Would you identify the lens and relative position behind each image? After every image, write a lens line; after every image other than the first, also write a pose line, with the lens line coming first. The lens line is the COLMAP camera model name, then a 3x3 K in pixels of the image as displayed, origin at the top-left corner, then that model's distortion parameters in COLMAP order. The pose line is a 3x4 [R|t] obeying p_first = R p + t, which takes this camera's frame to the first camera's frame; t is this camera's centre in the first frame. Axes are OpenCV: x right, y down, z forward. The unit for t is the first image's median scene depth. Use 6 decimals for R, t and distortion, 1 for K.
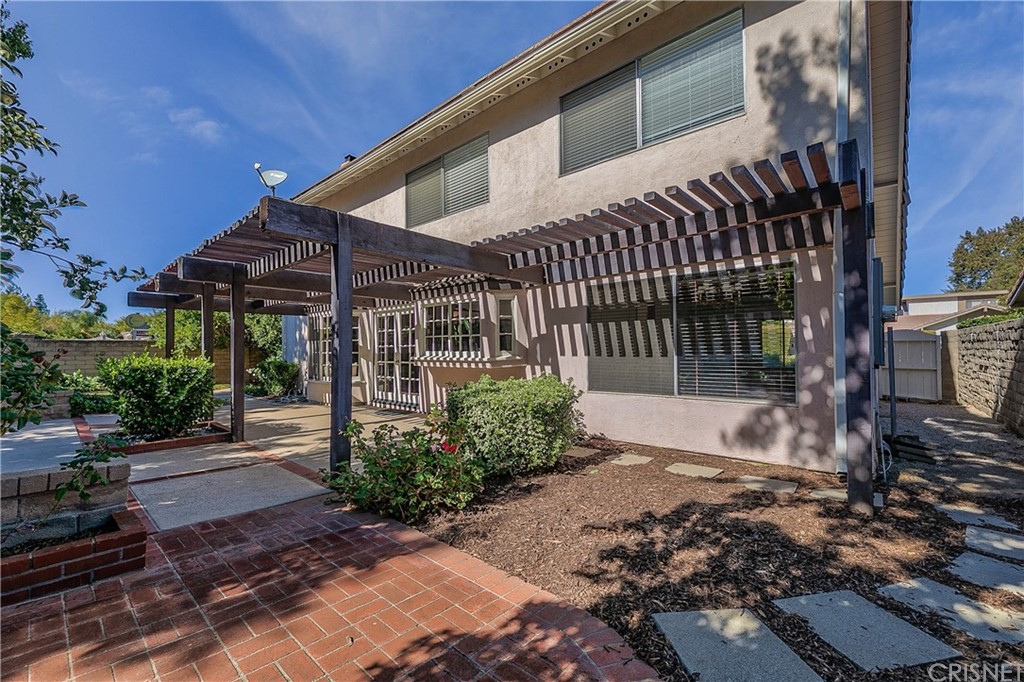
lens RADIAL K [[426.5, 0, 516.0], [0, 426.5, 329.8], [0, 0, 1]] dist [-0.001392, -0.000197]
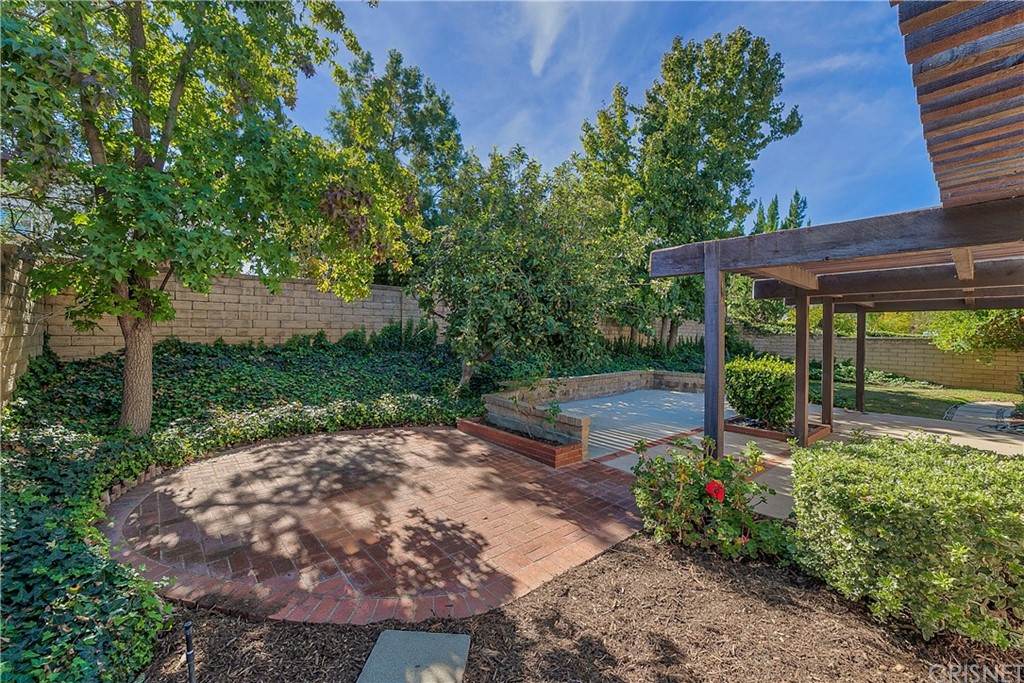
lens RADIAL K [[426.5, 0, 516.0], [0, 426.5, 330.3], [0, 0, 1]] dist [-0.001392, -0.000197]
pose [[-0.115461, 0.009431, -0.993267, 1.281543], [0.018118, 0.999809, 0.007387, -0.123884], [0.993147, -0.017143, -0.115609, 1.145851]]
